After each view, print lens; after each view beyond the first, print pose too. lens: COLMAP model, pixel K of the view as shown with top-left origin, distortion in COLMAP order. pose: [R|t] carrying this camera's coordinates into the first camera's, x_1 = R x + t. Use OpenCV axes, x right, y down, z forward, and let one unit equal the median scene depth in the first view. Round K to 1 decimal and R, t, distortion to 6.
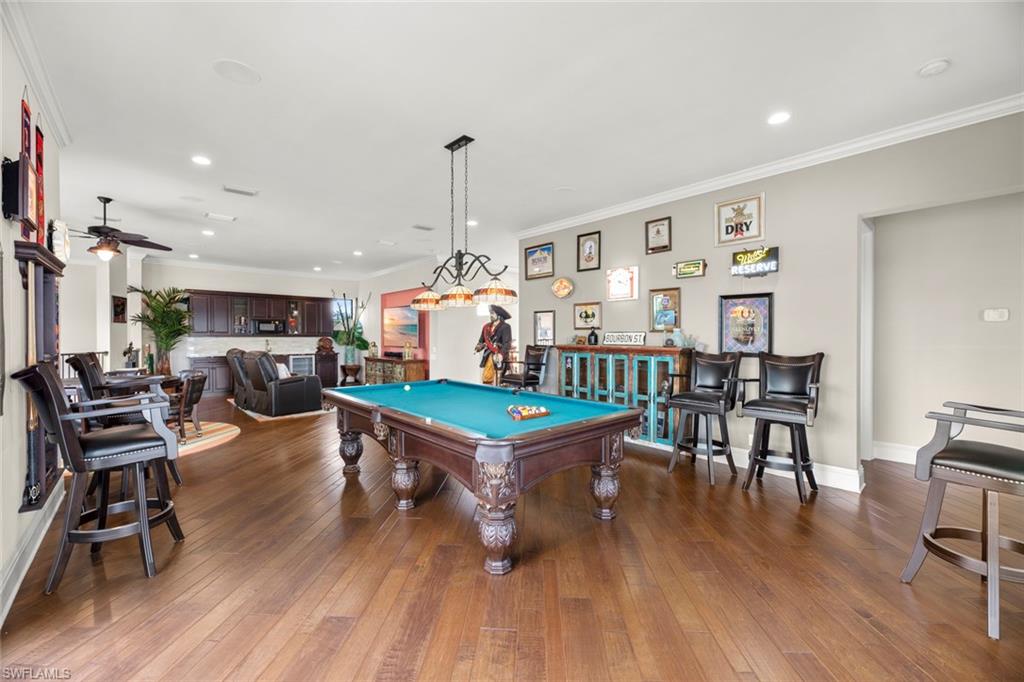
lens RADIAL K [[416.4, 0, 513.1], [0, 416.4, 336.1], [0, 0, 1]] dist [-0.005883, -0.000067]
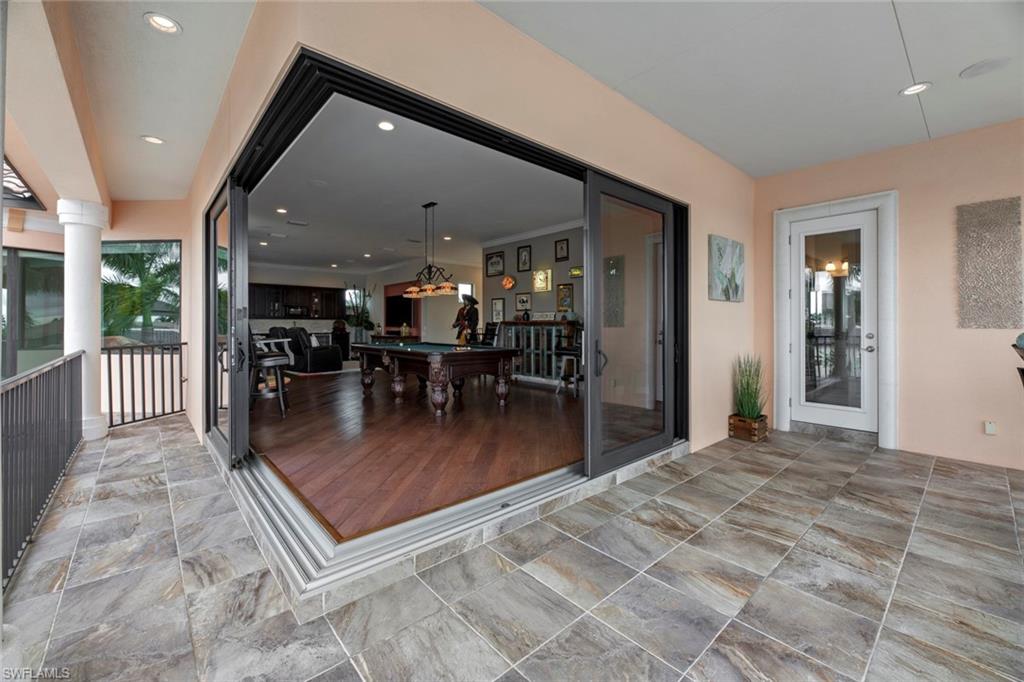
lens RADIAL K [[416.4, 0, 515.1], [0, 416.4, 322.7], [0, 0, 1]] dist [-0.005883, -0.000067]
pose [[0.999999, -0.000651, 0.001114, 0.117107], [0.000657, 0.999989, -0.004606, 0.026655], [-0.001111, 0.004607, 0.999989, -0.391380]]
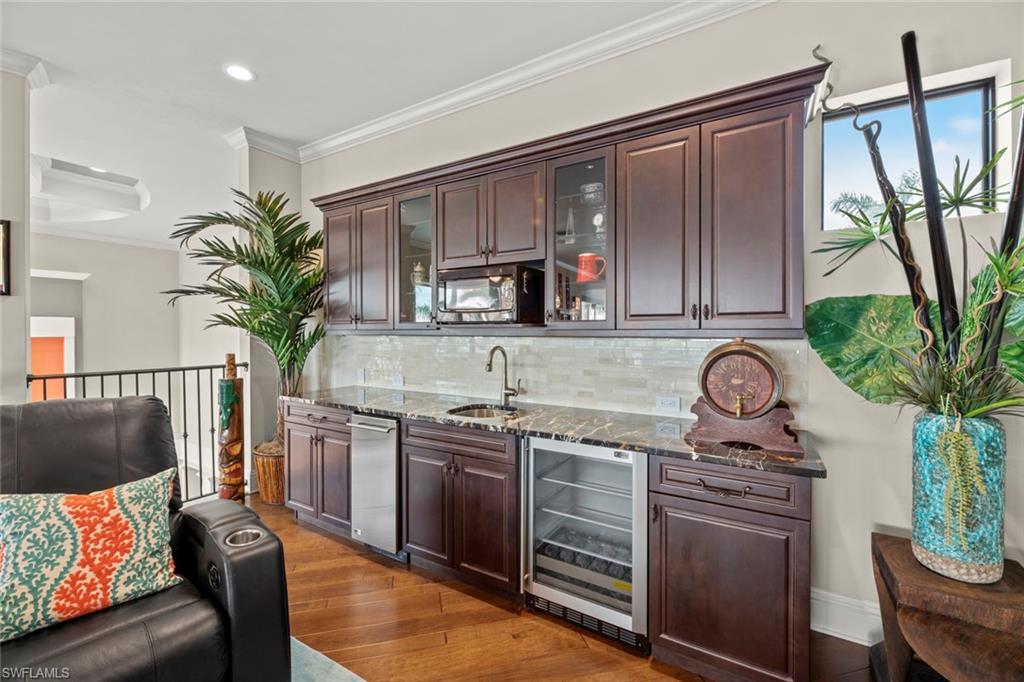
lens RADIAL K [[416.4, 0, 516.9], [0, 416.4, 341.5], [0, 0, 1]] dist [-0.005883, -0.000067]
pose [[0.302541, 0.018618, -0.952955, -0.498223], [-0.001980, 0.999819, 0.018905, 0.000310], [0.953134, -0.003833, 0.302523, 1.331313]]
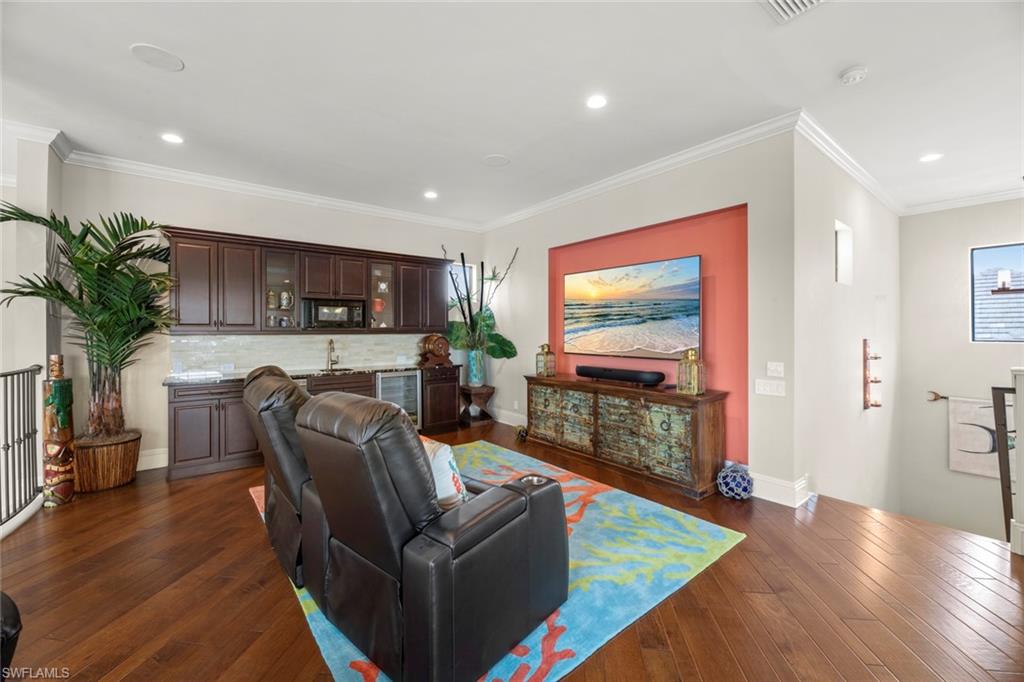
lens RADIAL K [[416.4, 0, 506.2], [0, 416.4, 329.8], [0, 0, 1]] dist [-0.005883, -0.000067]
pose [[0.997128, -0.001722, -0.075717, -0.496276], [0.001567, 0.999997, -0.002102, -0.002686], [0.075720, 0.001977, 0.997127, 0.747512]]
